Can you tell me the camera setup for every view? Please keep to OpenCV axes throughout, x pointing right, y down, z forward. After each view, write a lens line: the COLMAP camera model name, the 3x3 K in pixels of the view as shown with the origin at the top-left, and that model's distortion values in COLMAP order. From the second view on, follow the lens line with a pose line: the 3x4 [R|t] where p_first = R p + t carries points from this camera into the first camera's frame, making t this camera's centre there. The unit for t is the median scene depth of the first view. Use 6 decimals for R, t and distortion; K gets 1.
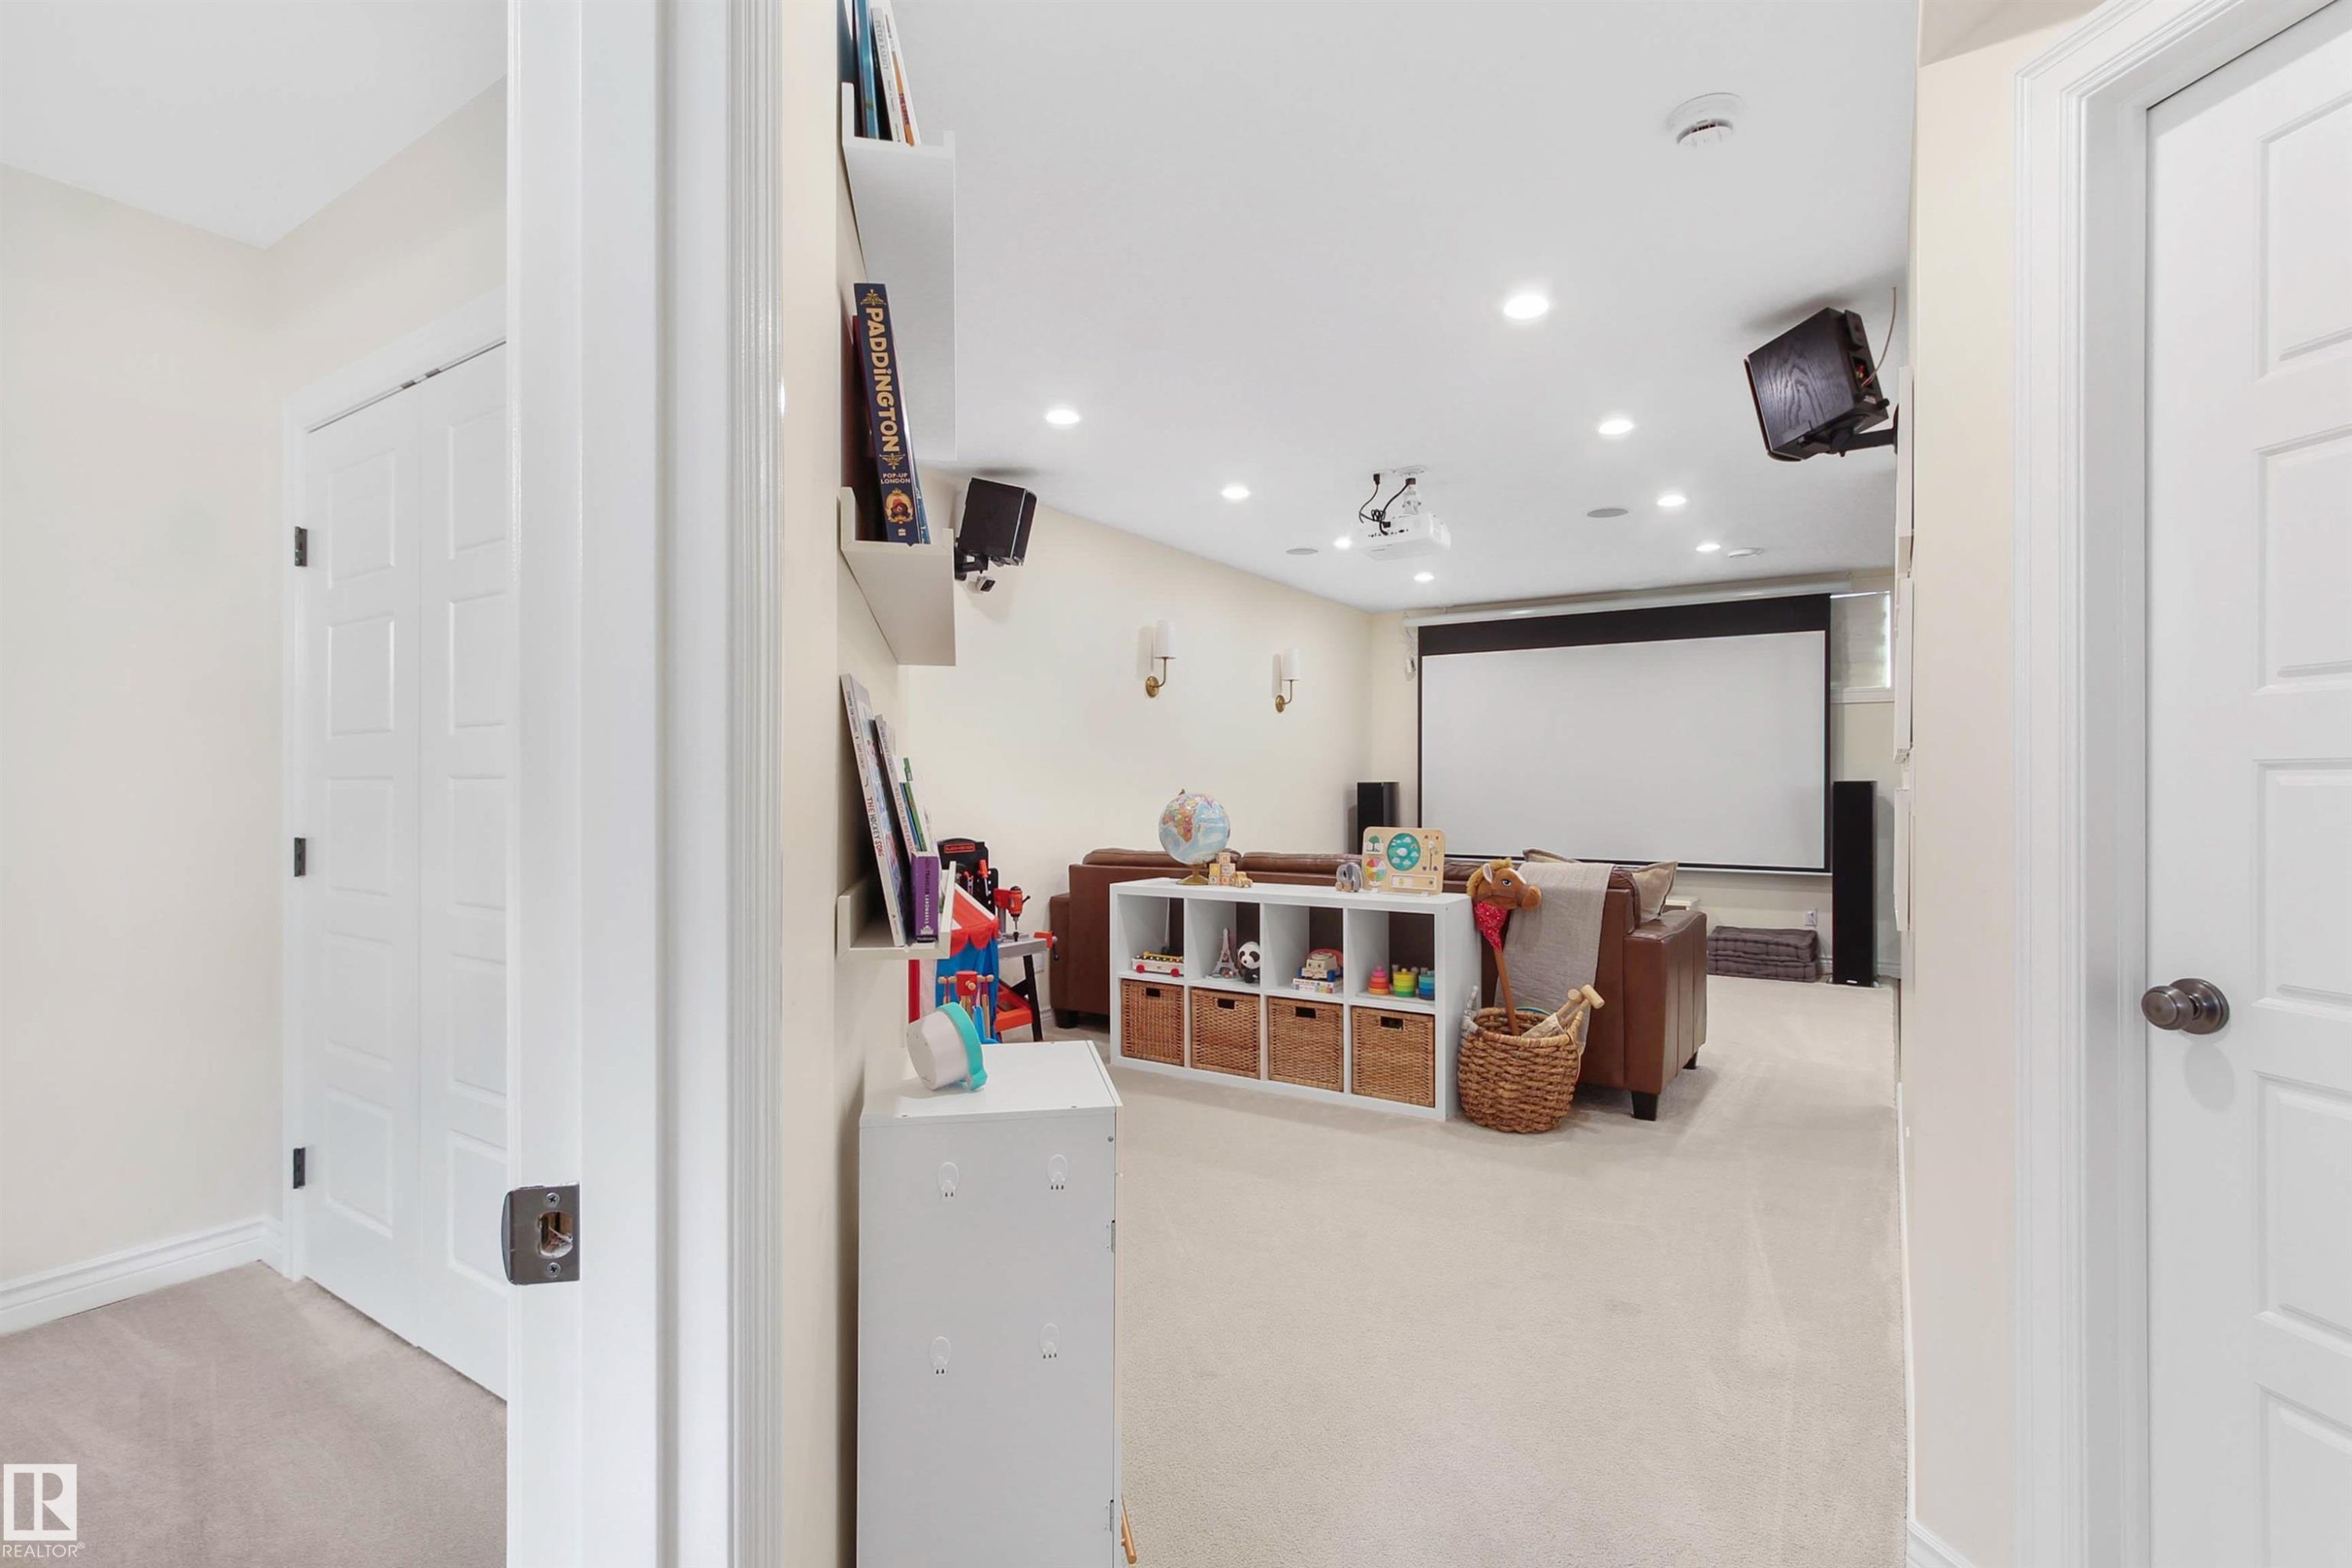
lens RADIAL K [[1115.0, 0, 1195.5], [0, 1115.0, 775.8], [0, 0, 1]] dist [-0.010025, -0.000211]
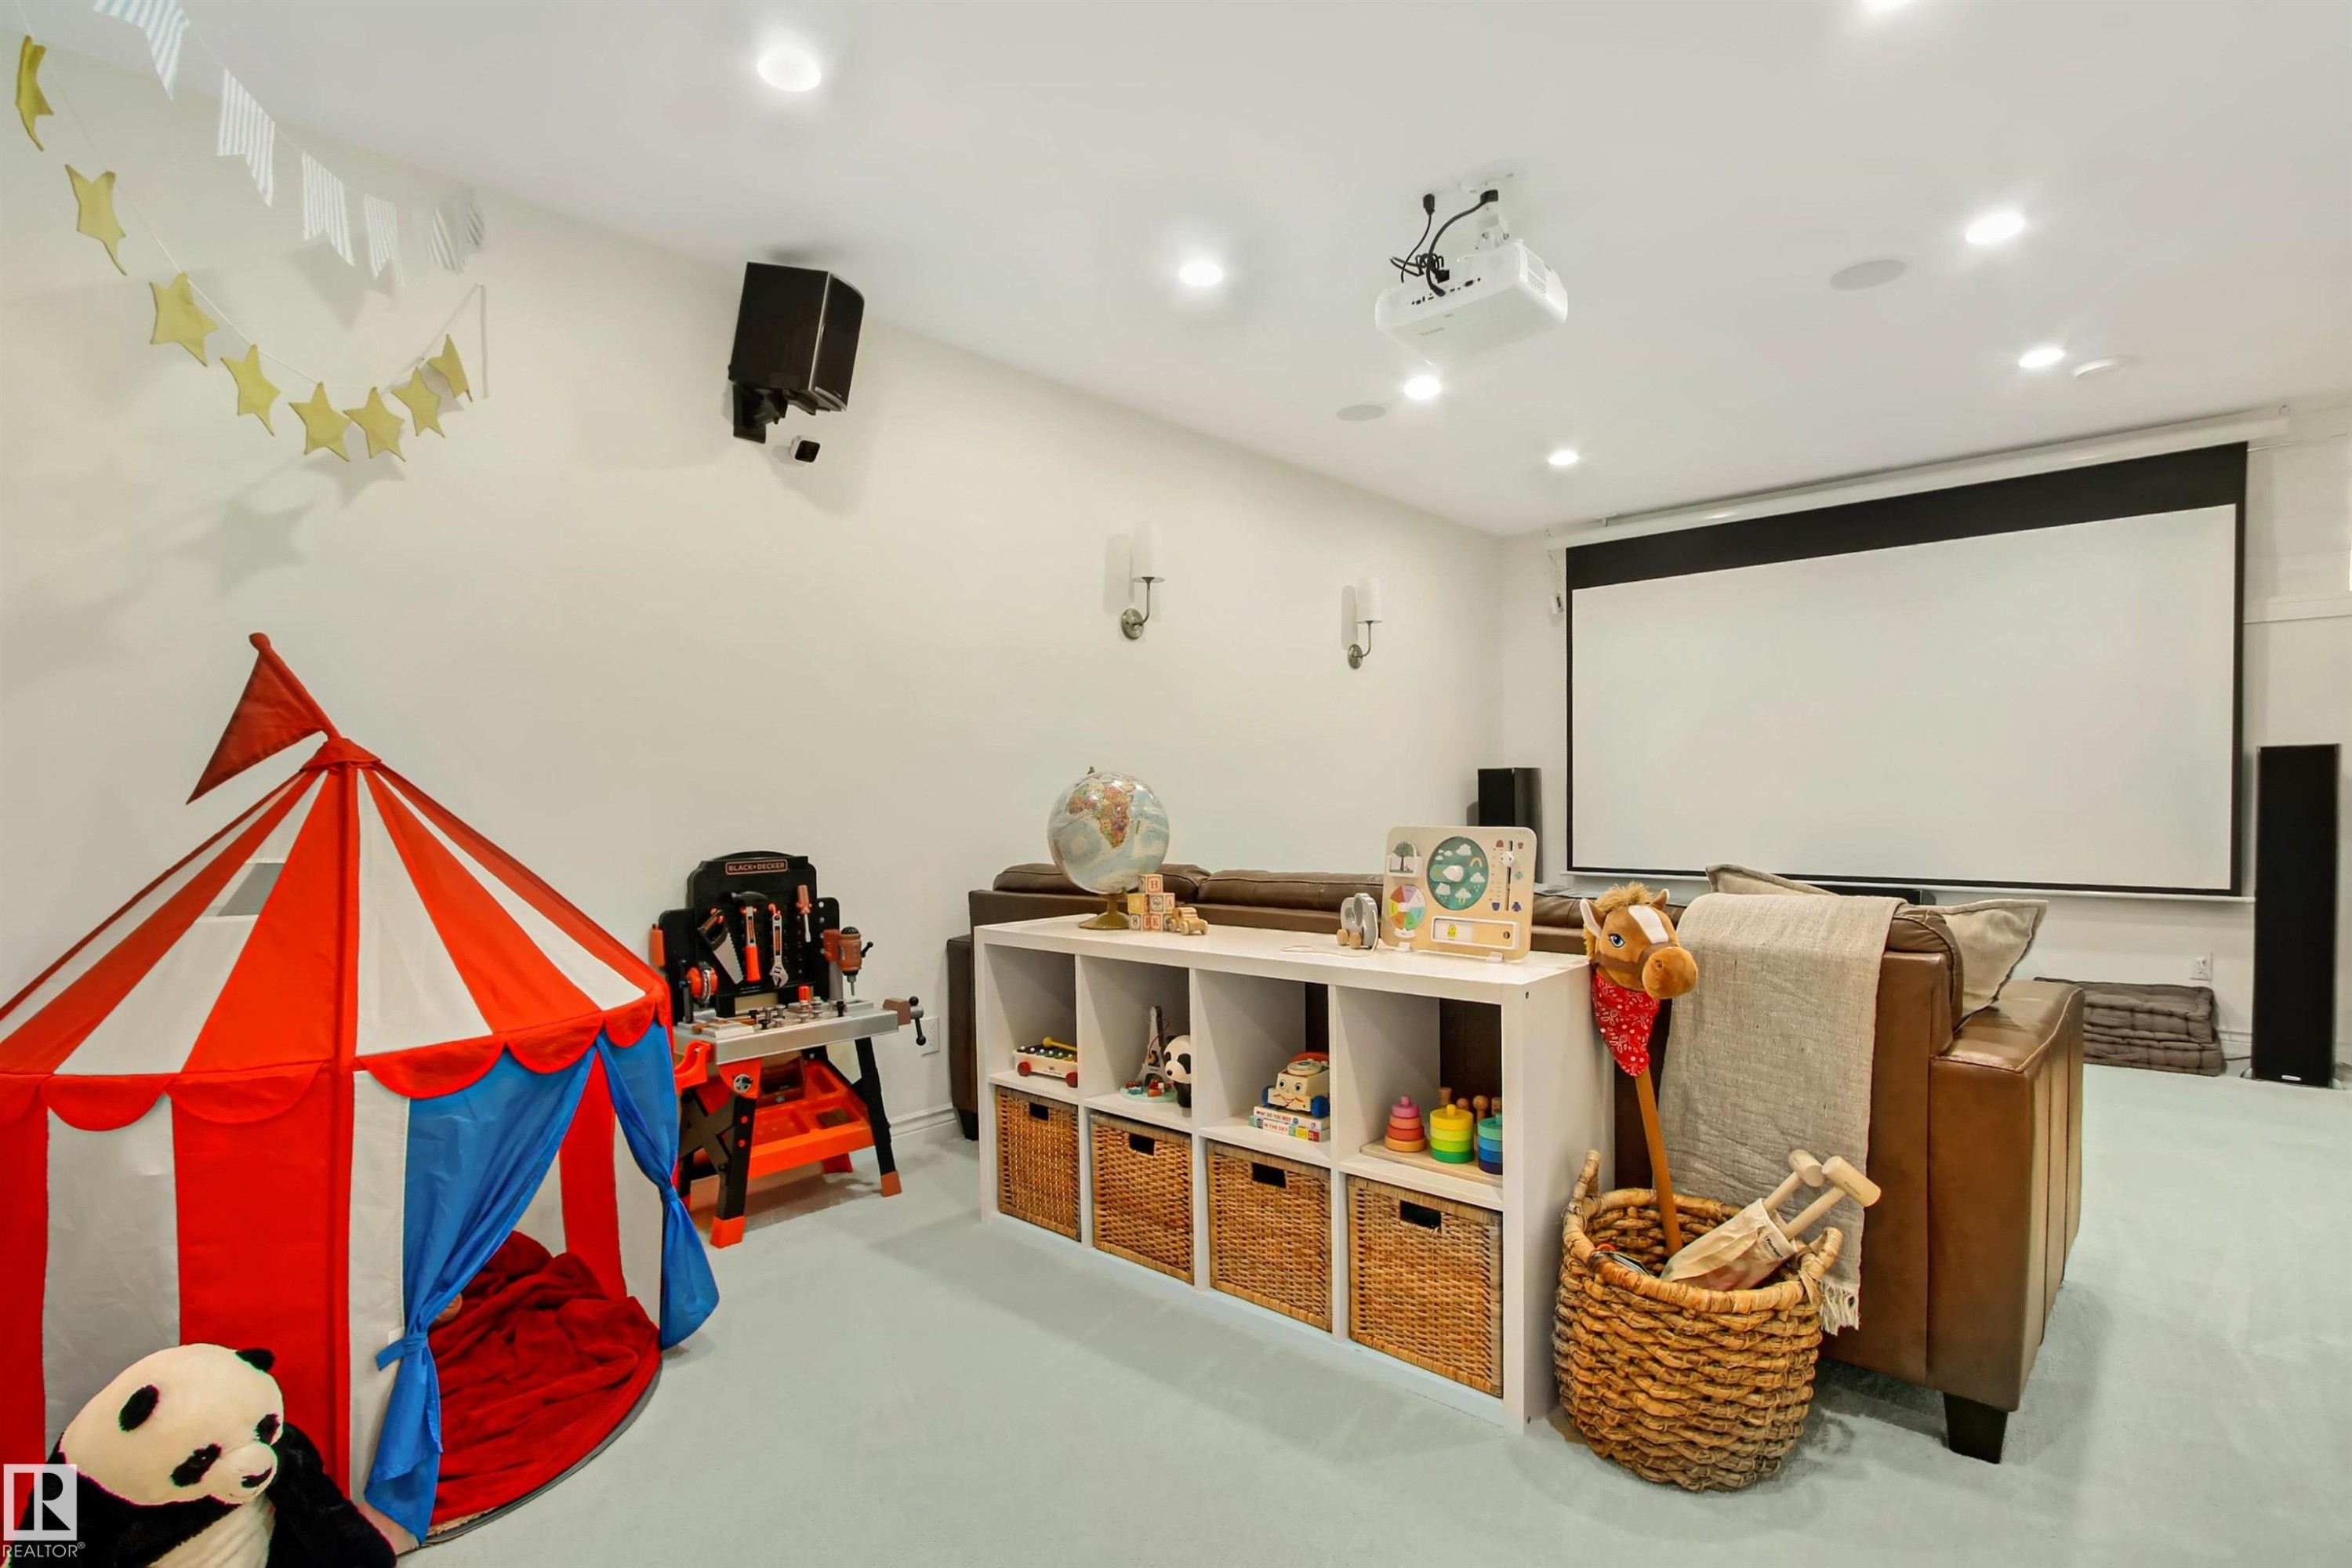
lens RADIAL K [[1154.5, 0, 1173.8], [0, 1154.5, 823.2], [0, 0, 1]] dist [-0.016384, -0.000358]
pose [[0.985950, -0.009951, -0.166743, 0.143208], [0.015795, 0.999305, 0.033760, 0.024391], [0.166291, -0.035920, 0.985422, 0.442466]]
